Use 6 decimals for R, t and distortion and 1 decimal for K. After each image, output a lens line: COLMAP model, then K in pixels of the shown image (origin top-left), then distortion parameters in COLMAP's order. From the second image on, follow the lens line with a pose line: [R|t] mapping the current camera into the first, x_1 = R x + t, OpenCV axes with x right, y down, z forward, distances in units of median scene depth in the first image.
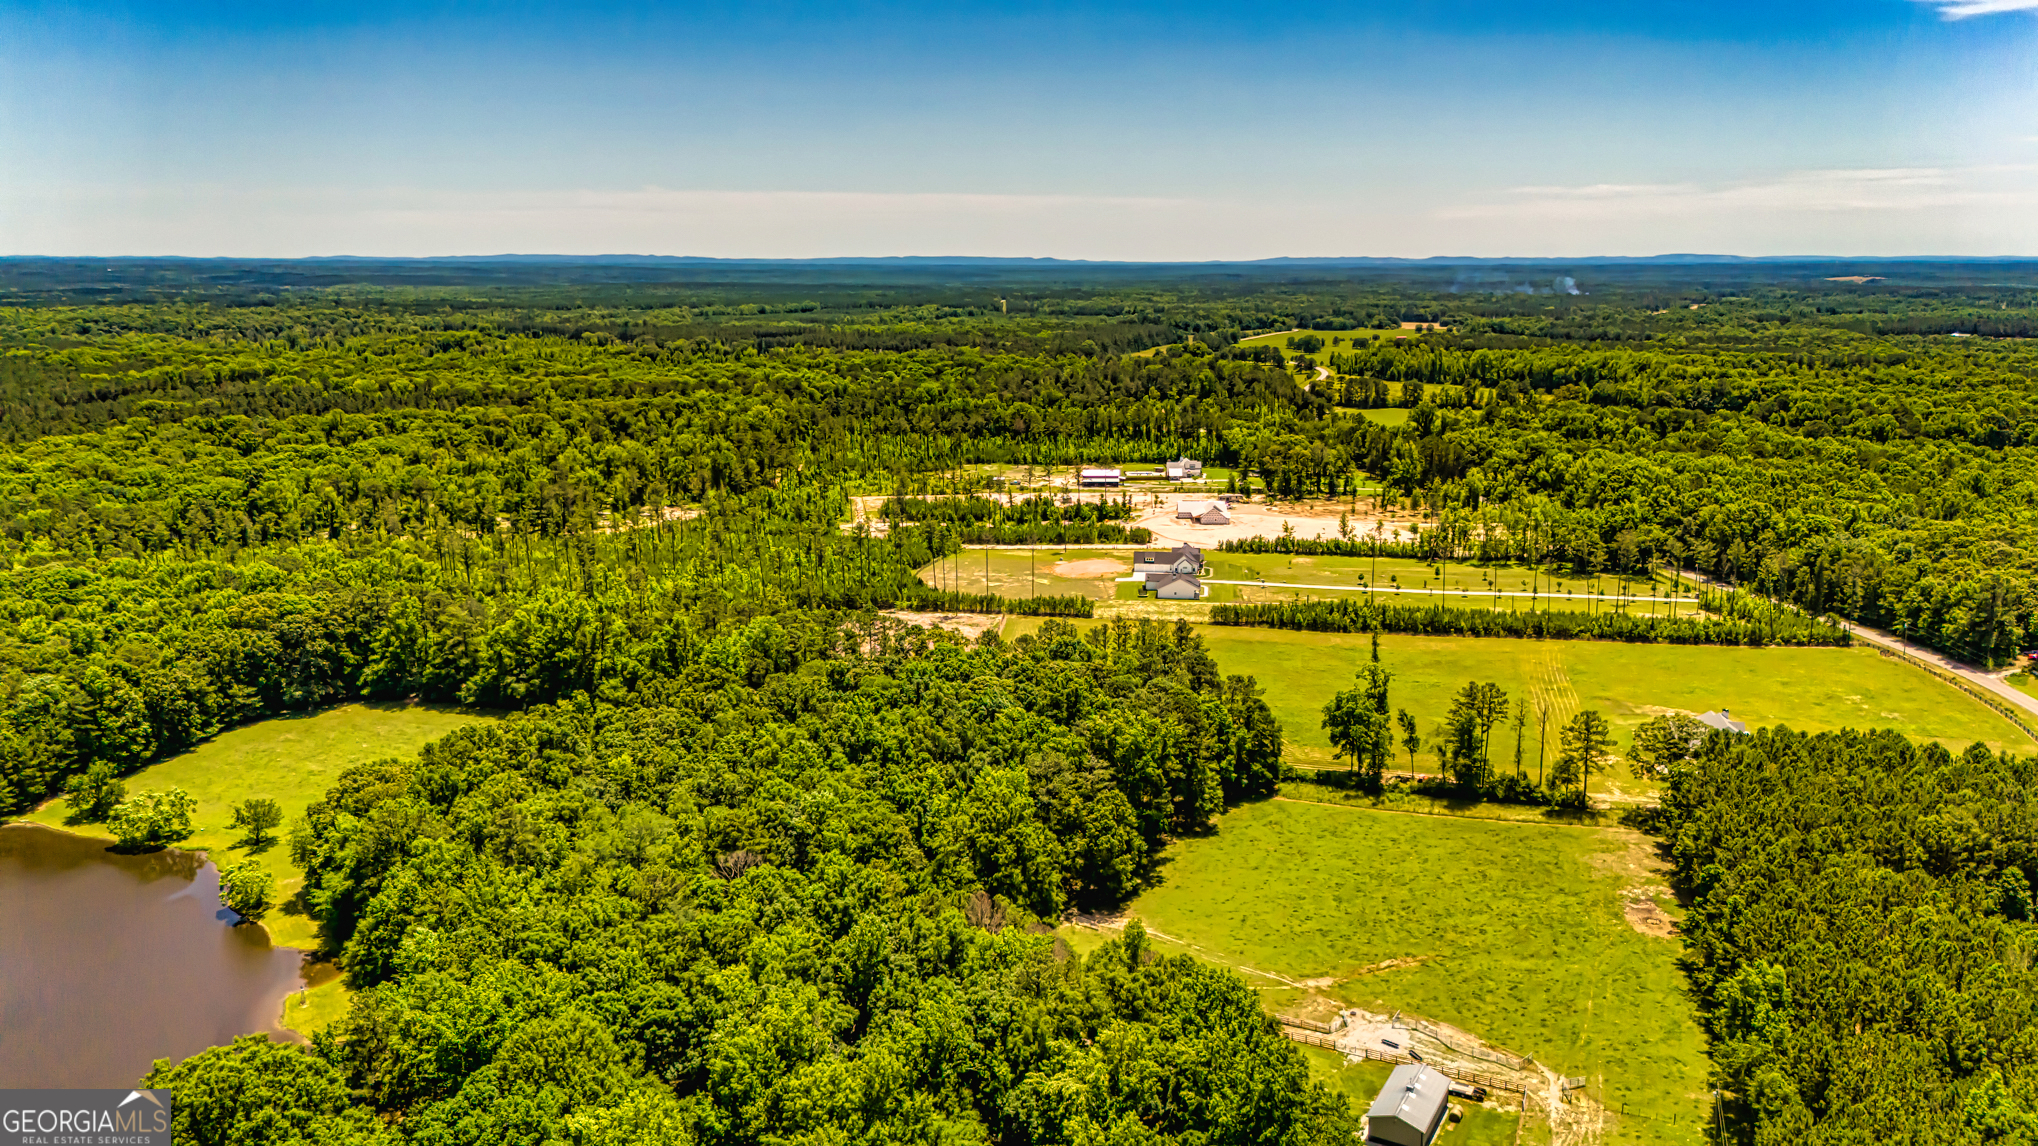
lens RADIAL K [[1503.0, 0, 1020.5], [0, 1503.0, 570.6], [0, 0, 1]] dist [0.061018, -0.038916]
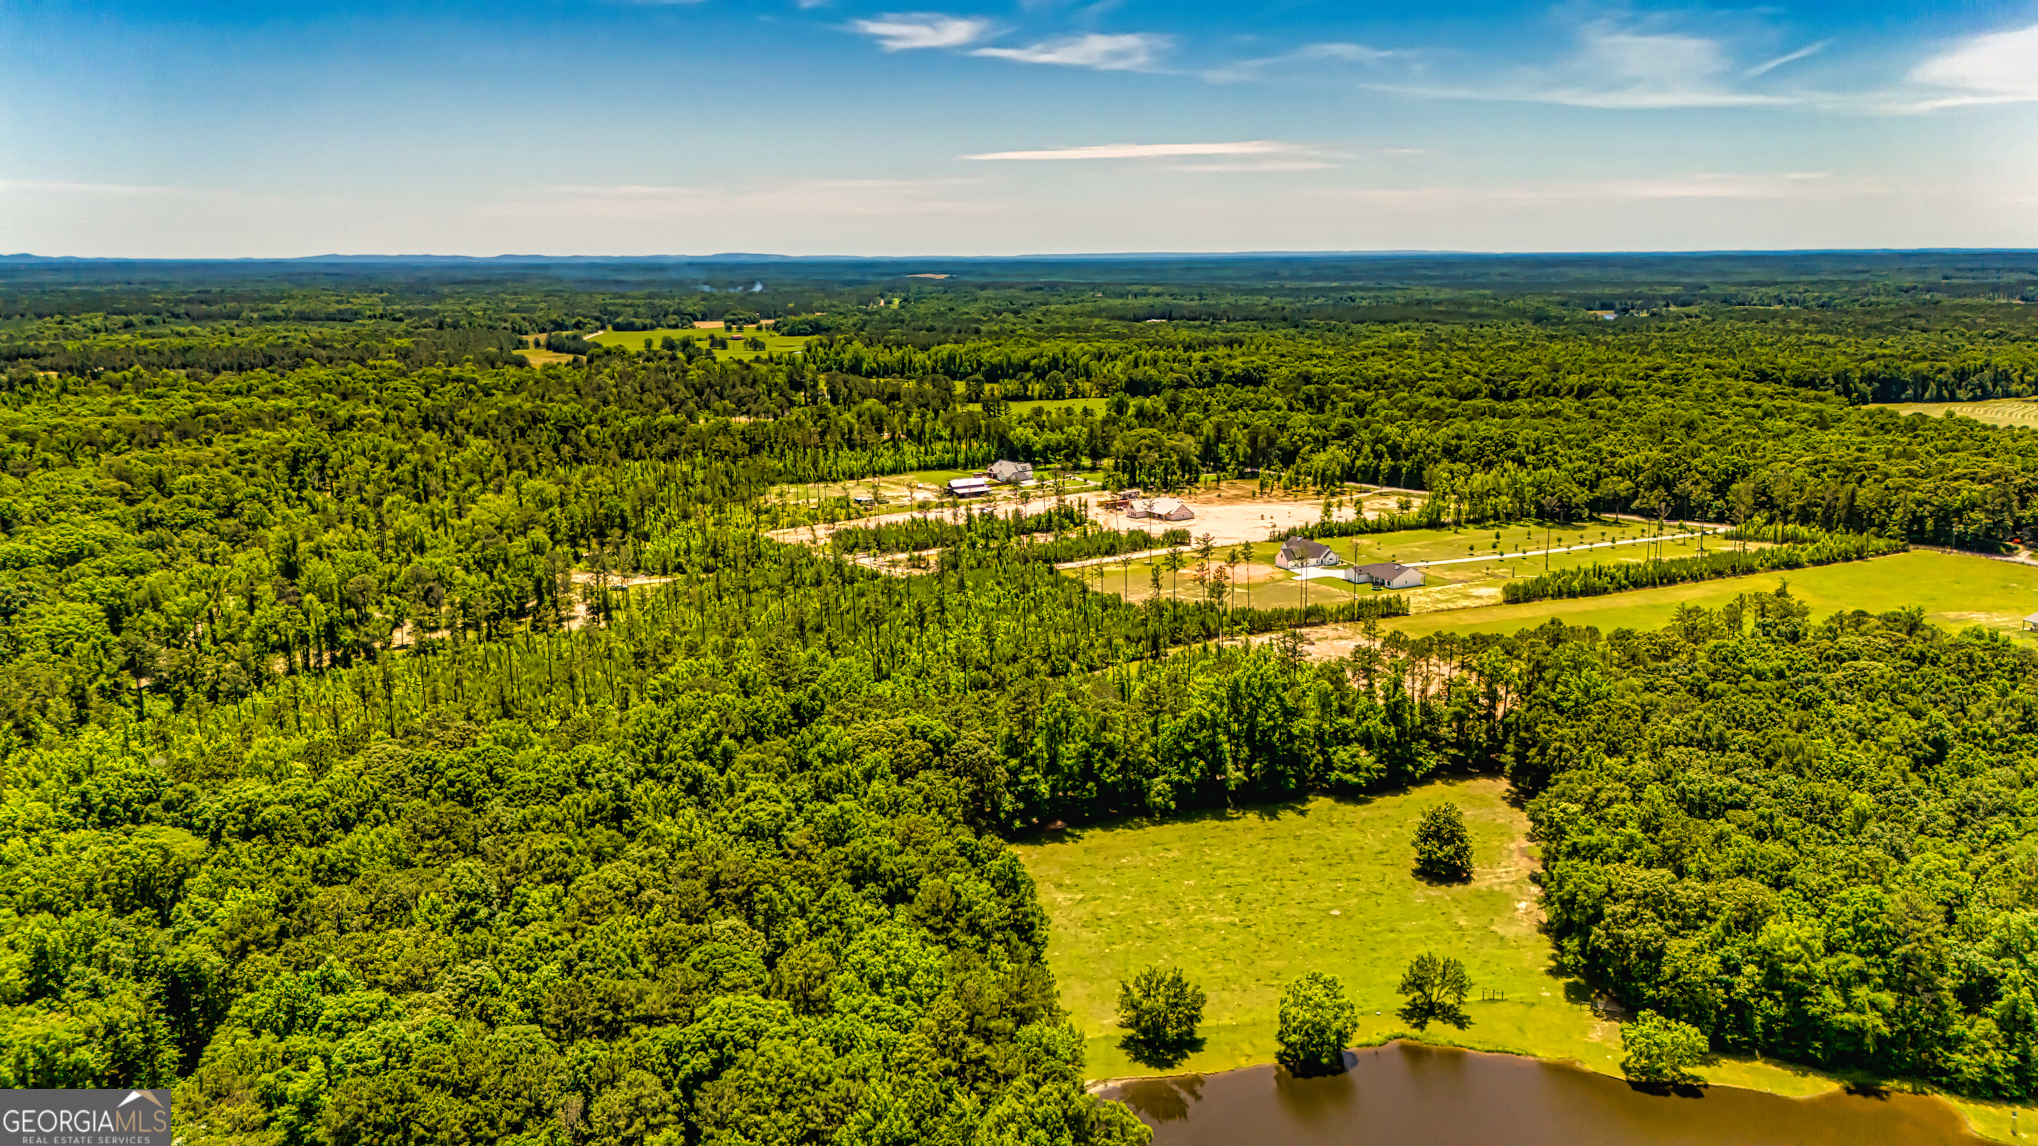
lens RADIAL K [[1503.0, 0, 1019.8], [0, 1503.0, 574.9], [0, 0, 1]] dist [0.061018, -0.038916]
pose [[0.828263, -0.122666, 0.546748, -0.599051], [0.120658, 0.991898, 0.039753, -0.055044], [-0.547194, 0.033044, 0.836353, 0.247451]]
